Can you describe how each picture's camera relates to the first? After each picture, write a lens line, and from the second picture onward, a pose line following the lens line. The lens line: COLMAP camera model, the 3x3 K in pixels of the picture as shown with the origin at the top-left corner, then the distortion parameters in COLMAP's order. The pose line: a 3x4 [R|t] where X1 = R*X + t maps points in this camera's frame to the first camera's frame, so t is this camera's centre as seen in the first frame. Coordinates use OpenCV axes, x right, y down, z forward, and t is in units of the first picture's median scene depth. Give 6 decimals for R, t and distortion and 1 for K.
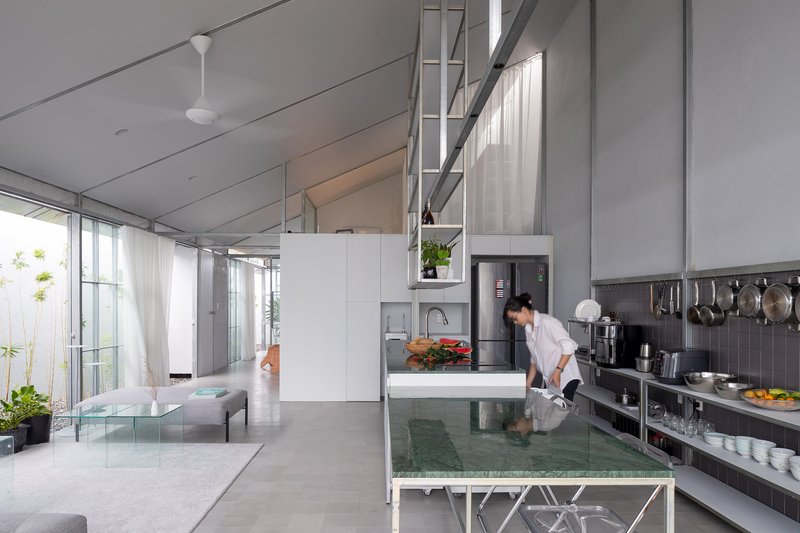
lens RADIAL K [[547.2, 0, 399.5], [0, 547.2, 304.0], [0, 0, 1]] dist [-0.010582, -0.001336]
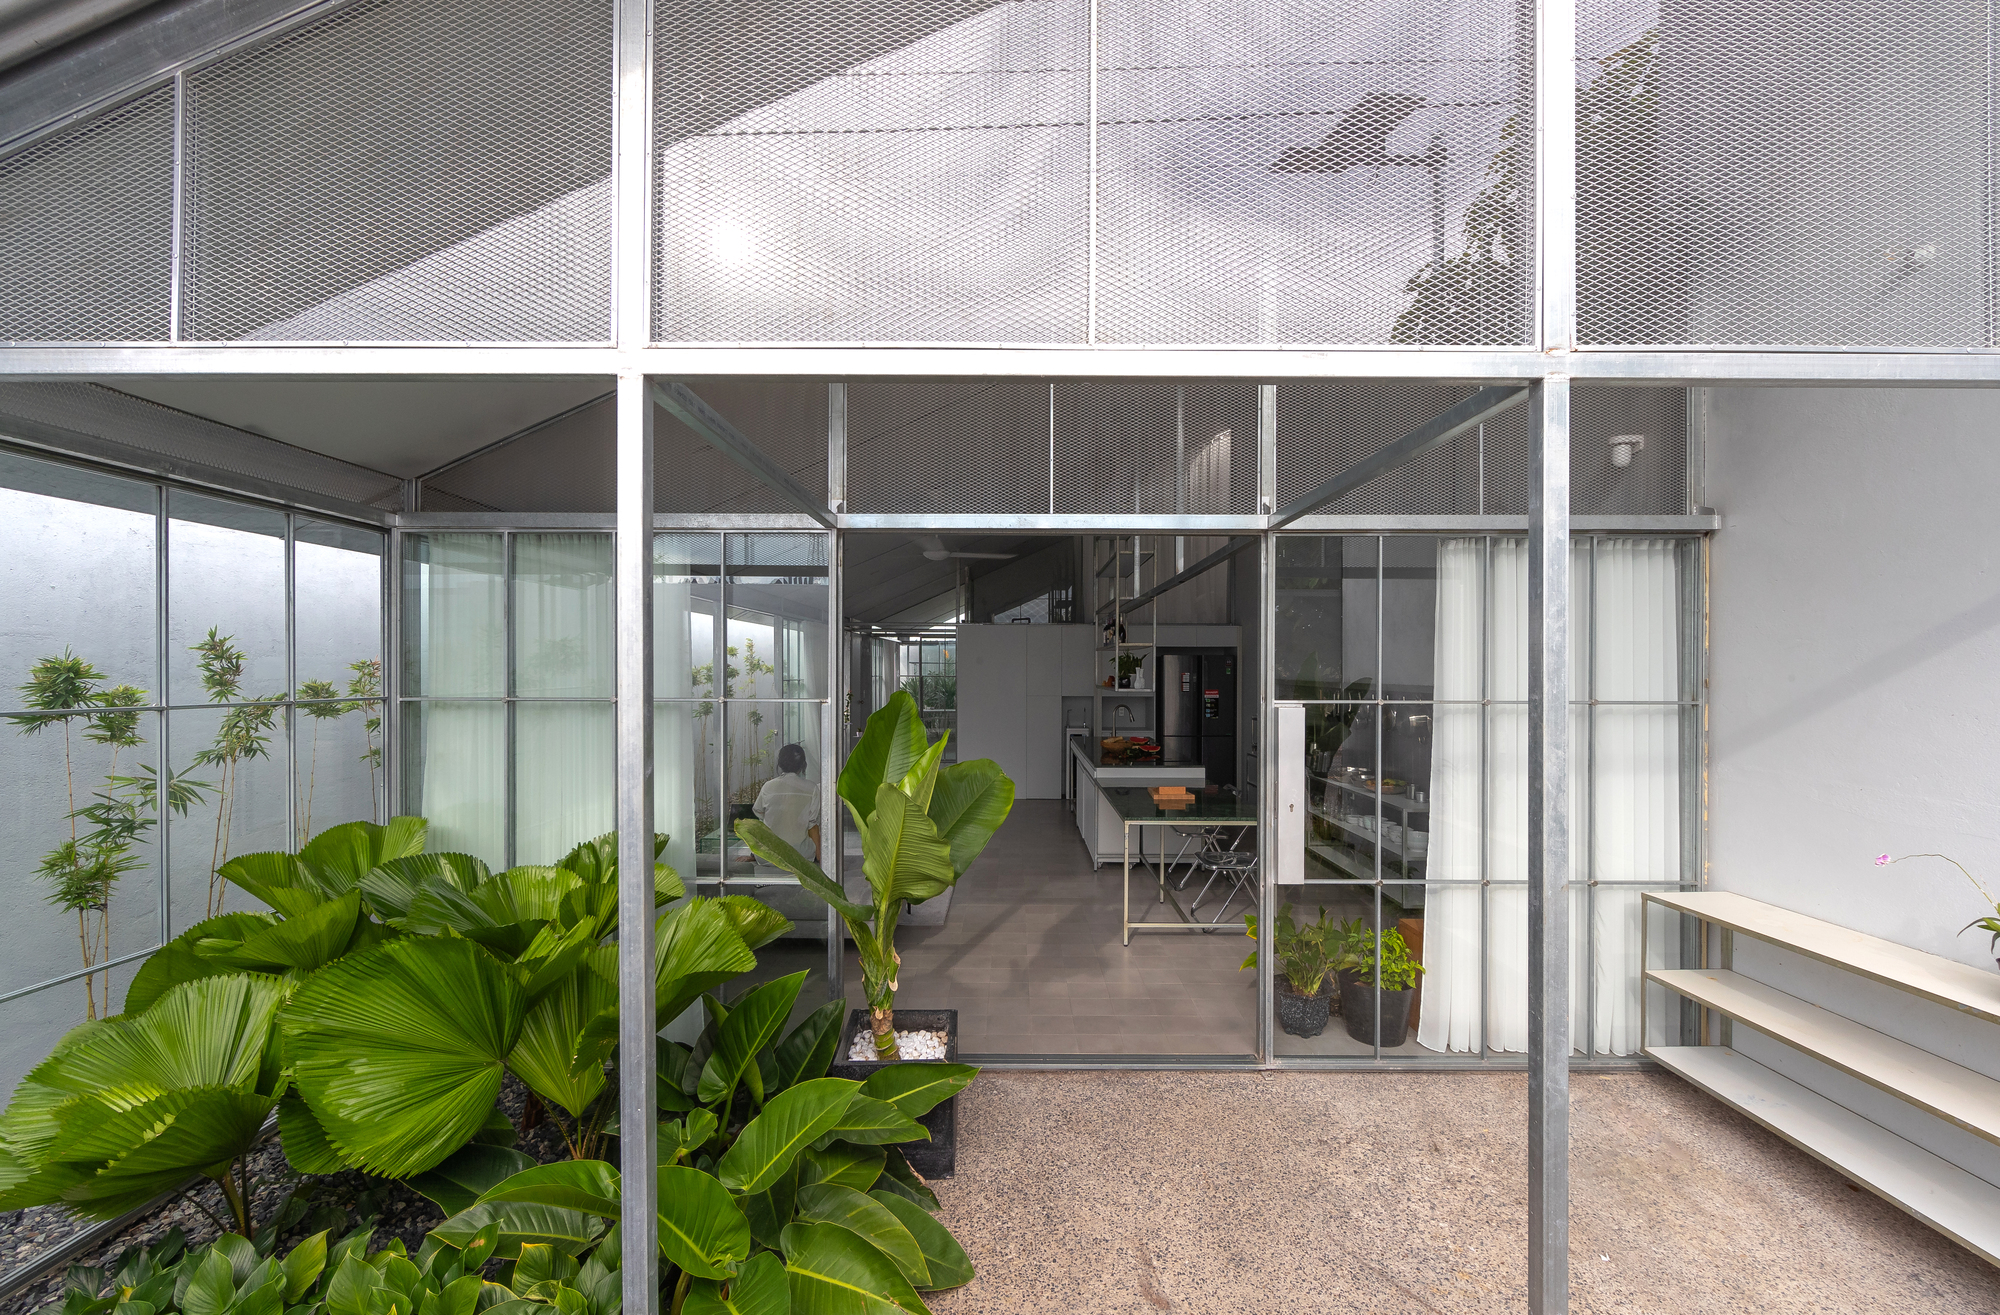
lens RADIAL K [[809.1, 0, 1021.5], [0, 809.1, 670.2], [0, 0, 1]] dist [0.000761, -0.003195]
pose [[0.999747, -0.000228, -0.022478, -0.091619], [0.000205, 0.999999, -0.001060, -0.059181], [0.022478, 0.001055, 0.999747, -0.537461]]
